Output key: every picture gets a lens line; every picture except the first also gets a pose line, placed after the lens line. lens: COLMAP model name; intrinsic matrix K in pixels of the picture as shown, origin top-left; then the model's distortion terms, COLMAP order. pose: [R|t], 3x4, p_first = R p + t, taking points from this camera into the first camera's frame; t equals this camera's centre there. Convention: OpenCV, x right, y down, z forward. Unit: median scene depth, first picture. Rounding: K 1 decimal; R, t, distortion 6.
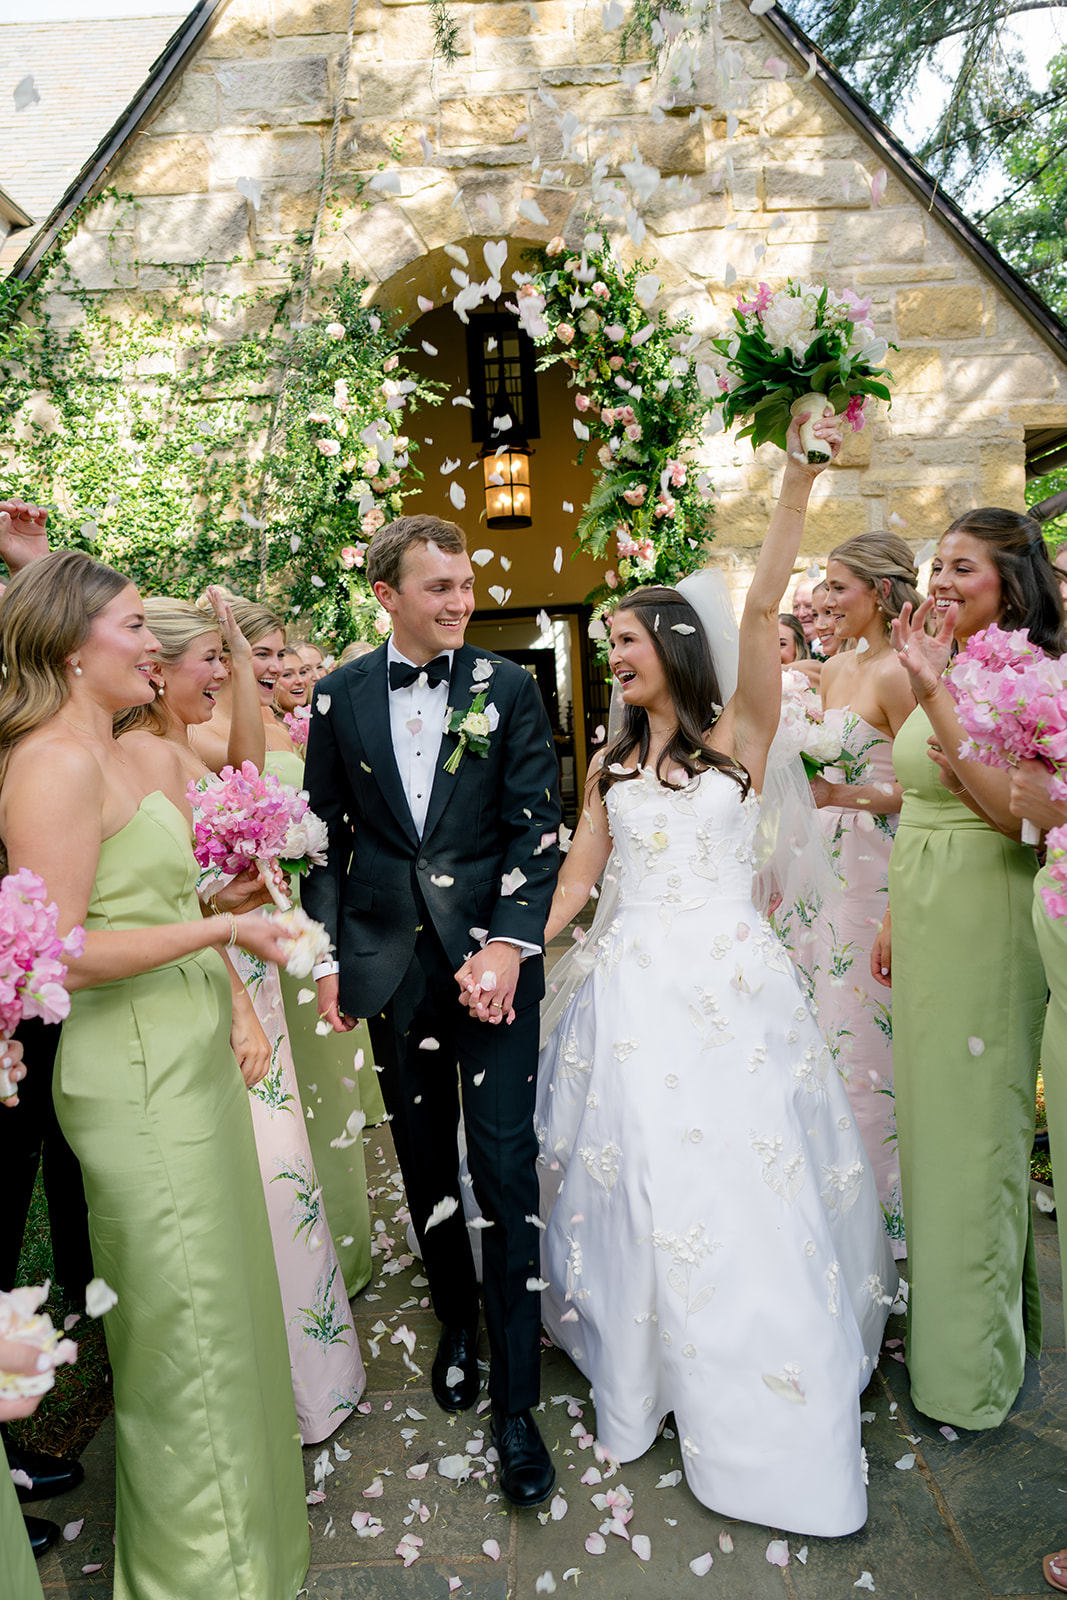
lens RADIAL K [[1362.5, 0, 533.5], [0, 1362.5, 800.0], [0, 0, 1]] dist [-0.001502, 0.003430]
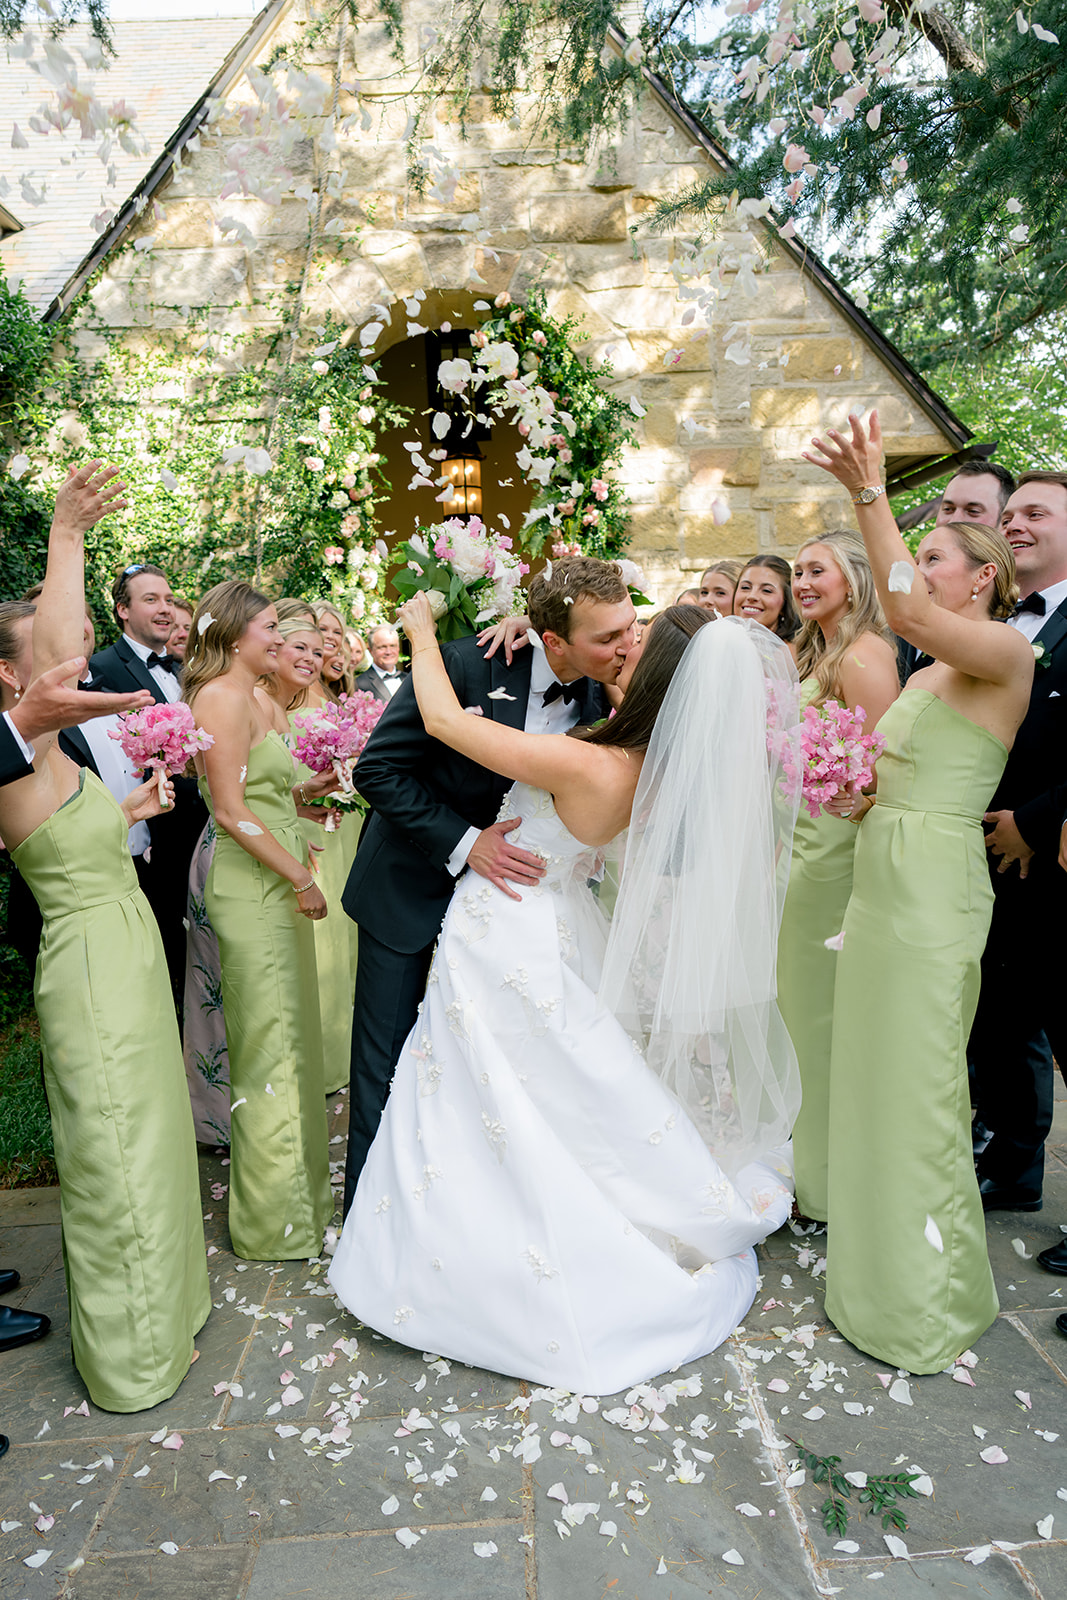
lens RADIAL K [[1362.5, 0, 533.5], [0, 1362.5, 800.0], [0, 0, 1]] dist [-0.001502, 0.003430]
pose [[0.999357, 0.006010, 0.035349, 0.003376], [-0.006514, 0.999879, 0.014137, 0.021053], [-0.035260, -0.014358, 0.999275, -0.214994]]
